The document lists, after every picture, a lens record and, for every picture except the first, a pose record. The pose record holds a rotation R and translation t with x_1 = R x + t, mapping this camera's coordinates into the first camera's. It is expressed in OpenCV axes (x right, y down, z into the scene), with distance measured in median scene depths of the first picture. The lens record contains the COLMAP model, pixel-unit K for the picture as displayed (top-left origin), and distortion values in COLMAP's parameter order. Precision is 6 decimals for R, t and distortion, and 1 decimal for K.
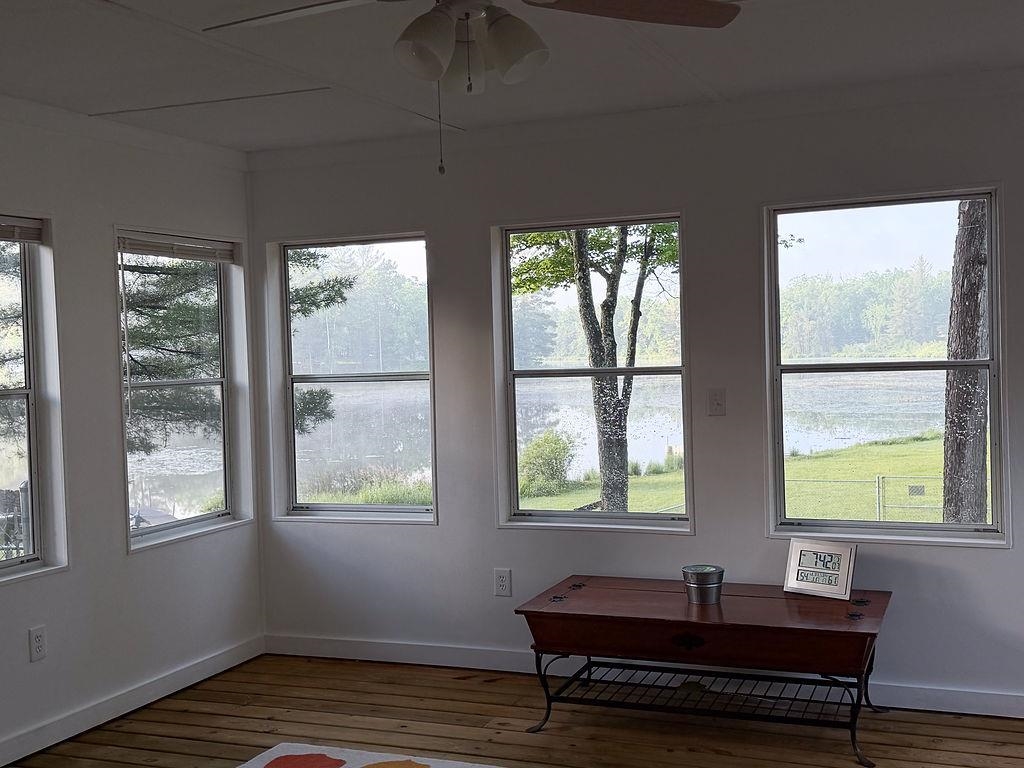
lens RADIAL K [[1180.7, 0, 510.9], [0, 1180.7, 382.4], [0, 0, 1]] dist [0.095372, 0.000000]
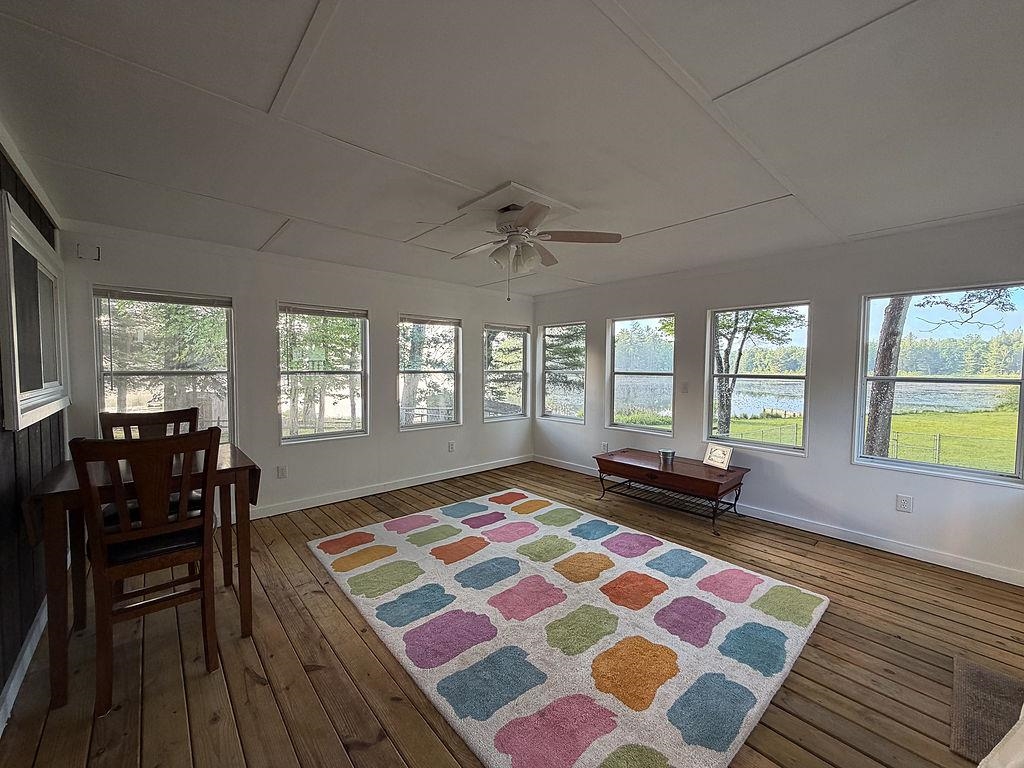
lens RADIAL K [[407.0, 0, 518.4], [0, 407.0, 382.9], [0, 0, 1]] dist [0.003669, -0.000358]
pose [[0.905160, 0.056066, -0.421357, 0.222460], [-0.047478, 0.998396, 0.030854, -0.004602], [0.422410, -0.007923, 0.906370, 0.042363]]
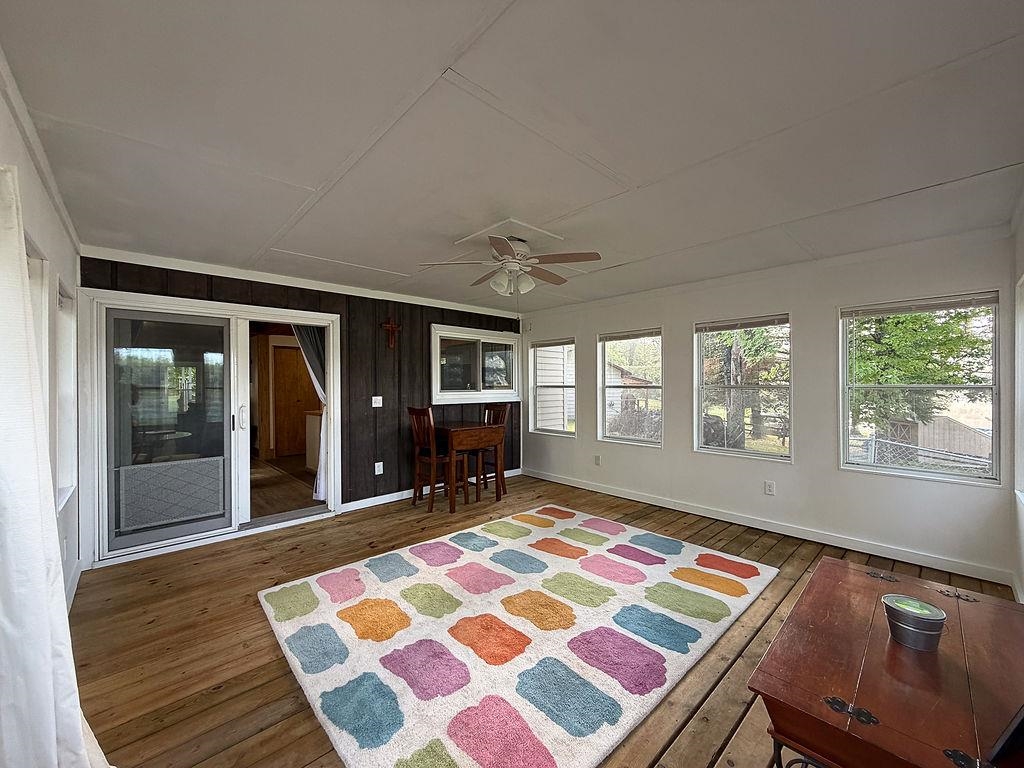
lens RADIAL K [[407.0, 0, 509.6], [0, 407.0, 386.4], [0, 0, 1]] dist [0.003669, -0.000358]
pose [[-0.414910, 0.036912, -0.909113, 0.535285], [-0.007556, 0.999003, 0.044010, -0.026331], [0.909831, 0.025130, -0.414217, 0.765427]]
